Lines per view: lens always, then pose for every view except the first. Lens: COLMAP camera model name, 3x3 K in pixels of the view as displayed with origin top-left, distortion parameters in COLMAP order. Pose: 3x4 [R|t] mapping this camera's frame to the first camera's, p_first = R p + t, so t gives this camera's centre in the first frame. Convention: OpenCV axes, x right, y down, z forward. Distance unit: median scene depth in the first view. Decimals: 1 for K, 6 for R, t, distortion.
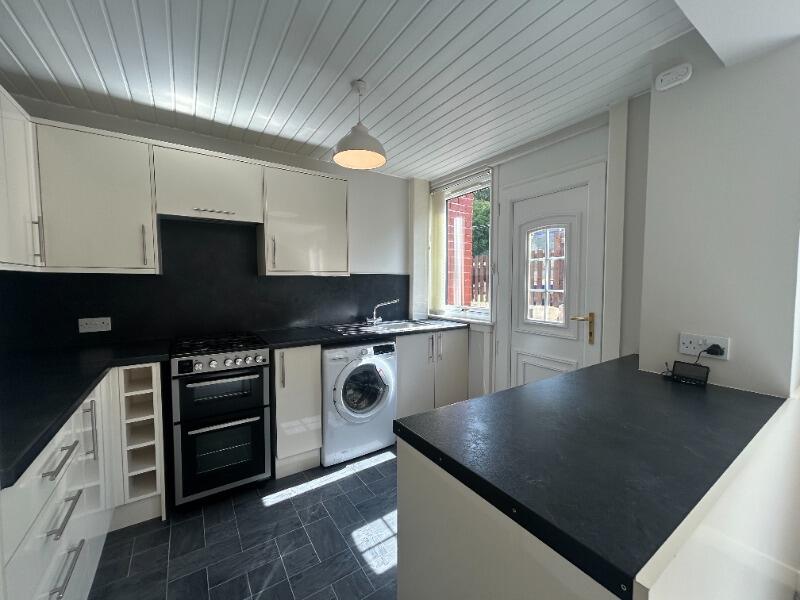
lens RADIAL K [[323.6, 0, 399.9], [0, 323.6, 298.4], [0, 0, 1]] dist [0.003153, -0.000112]
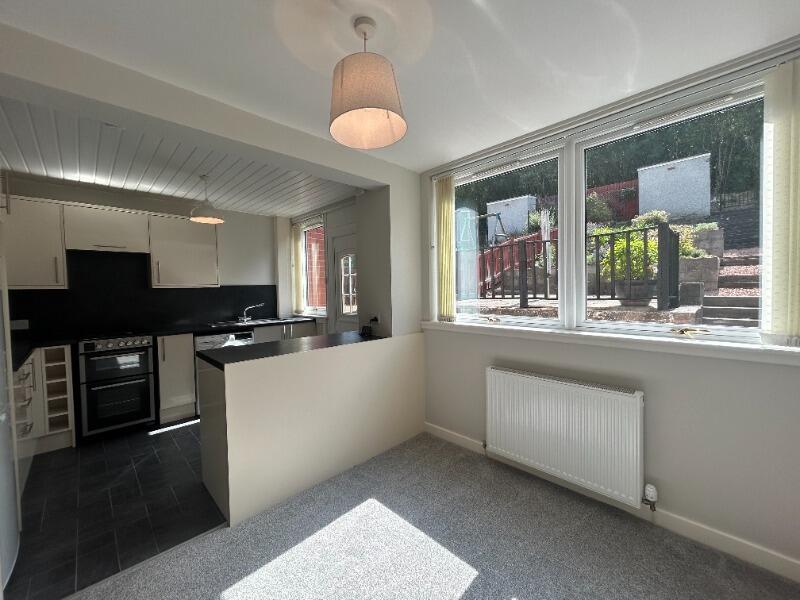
lens RADIAL K [[323.6, 0, 400.7], [0, 323.6, 297.9], [0, 0, 1]] dist [0.003153, -0.000112]
pose [[0.981996, -0.024791, 0.187267, 0.474408], [0.029123, 0.999367, -0.020420, 0.040898], [-0.186642, 0.025506, 0.982097, -0.743336]]
